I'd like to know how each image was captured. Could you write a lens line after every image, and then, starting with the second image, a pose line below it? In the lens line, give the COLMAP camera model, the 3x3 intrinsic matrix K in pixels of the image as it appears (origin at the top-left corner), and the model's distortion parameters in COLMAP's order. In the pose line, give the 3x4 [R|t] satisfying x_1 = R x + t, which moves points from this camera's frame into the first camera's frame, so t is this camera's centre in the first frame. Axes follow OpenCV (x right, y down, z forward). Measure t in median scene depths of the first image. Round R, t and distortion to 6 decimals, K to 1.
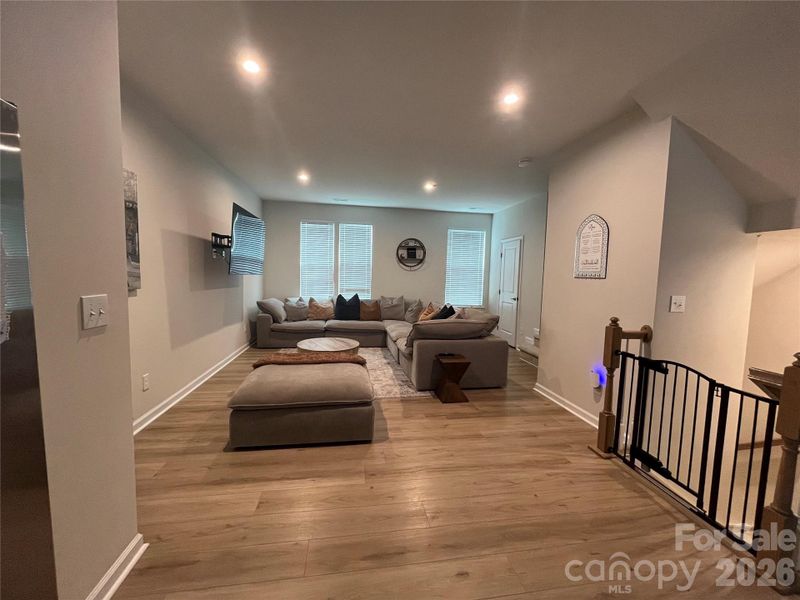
lens RADIAL K [[321.7, 0, 399.8], [0, 321.7, 298.4], [0, 0, 1]] dist [-0.001171, -0.000049]
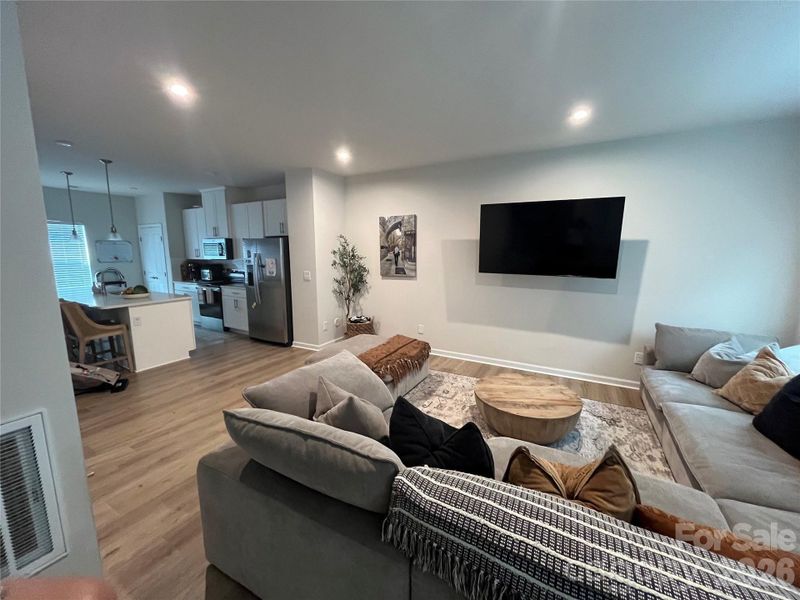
lens RADIAL K [[321.7, 0, 399.8], [0, 321.7, 298.4], [0, 0, 1]] dist [-0.001171, -0.000049]
pose [[-0.617110, 0.087609, -0.781985, 0.371125], [-0.080738, 0.981488, 0.173675, -0.116722], [0.782724, 0.170312, -0.598613, 1.088959]]
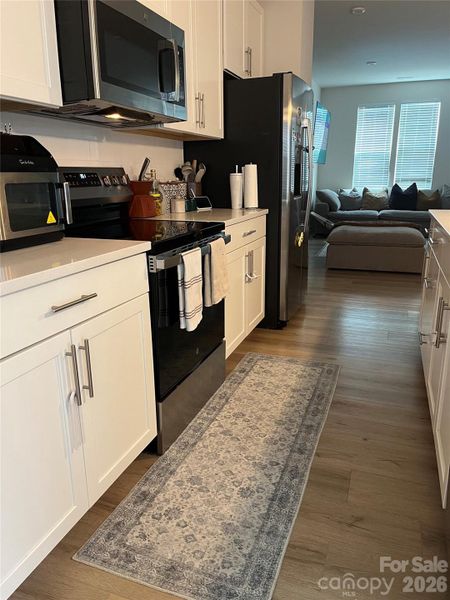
lens RADIAL K [[452.5, 0, 225.0], [0, 452.5, 300.0], [0, 0, 1]] dist [0.082971, -0.103937]
pose [[0.873929, 0.093497, -0.476977, 0.066525], [-0.003200, 0.982410, 0.186708, 0.095303], [0.486043, -0.161643, 0.858856, -0.607123]]
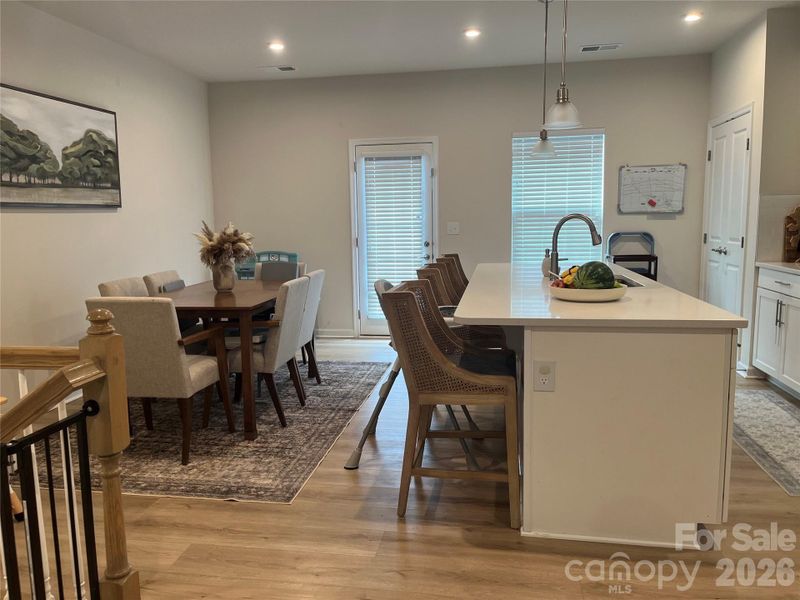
lens RADIAL K [[603.3, 0, 393.8], [0, 603.3, 299.7], [0, 0, 1]] dist [0.082971, -0.103937]
pose [[-0.946016, -0.053242, 0.319716, 0.105398], [0.017422, 0.976637, 0.214188, -0.023869], [-0.323651, 0.208196, -0.922987, 0.531583]]
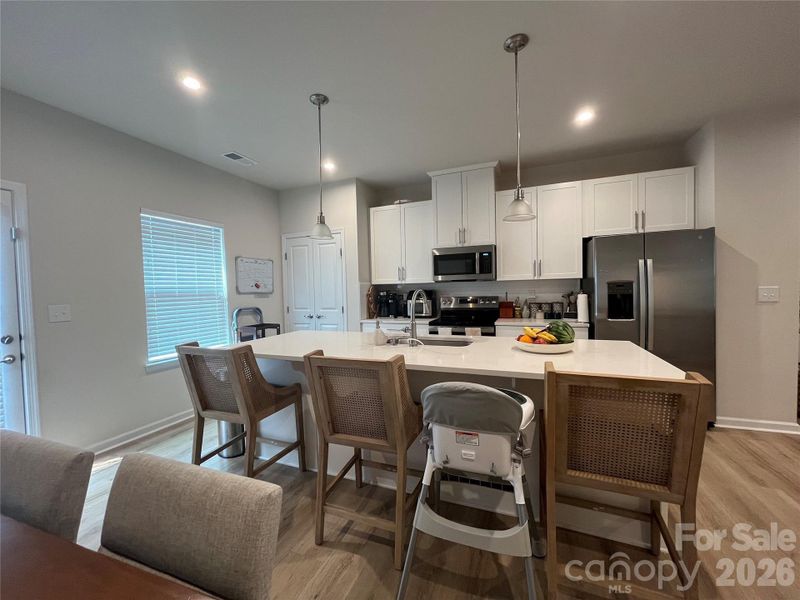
lens RADIAL K [[321.7, 0, 399.8], [0, 321.7, 298.4], [0, 0, 1]] dist [-0.001171, -0.000049]
pose [[-0.515742, 0.011570, -0.856666, 0.553668], [-0.056053, 0.997311, 0.047216, 0.027427], [0.854908, 0.072370, -0.513706, -0.005445]]
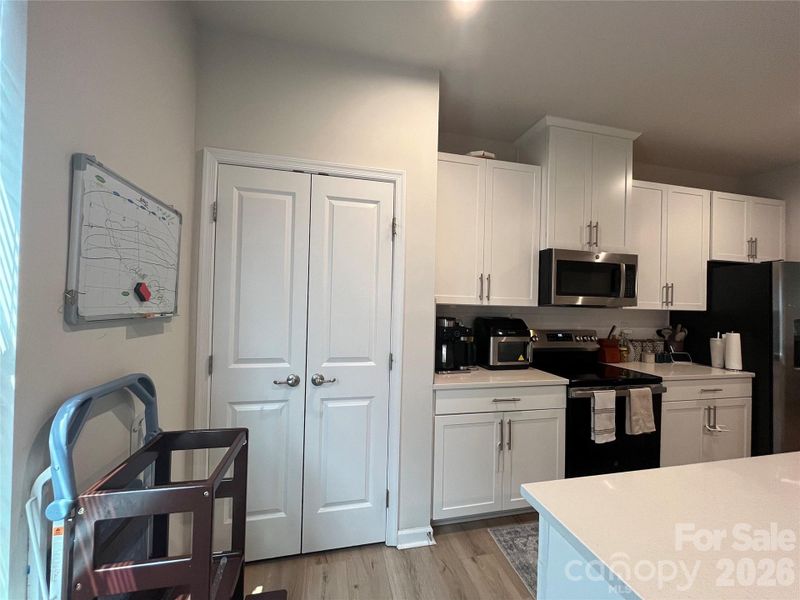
lens RADIAL K [[321.7, 0, 399.8], [0, 321.7, 298.4], [0, 0, 1]] dist [-0.001171, -0.000049]
pose [[0.073124, -0.039861, -0.996526, 0.261283], [-0.099984, 0.993874, -0.047091, 0.052114], [0.992298, 0.103080, 0.068691, -0.598565]]
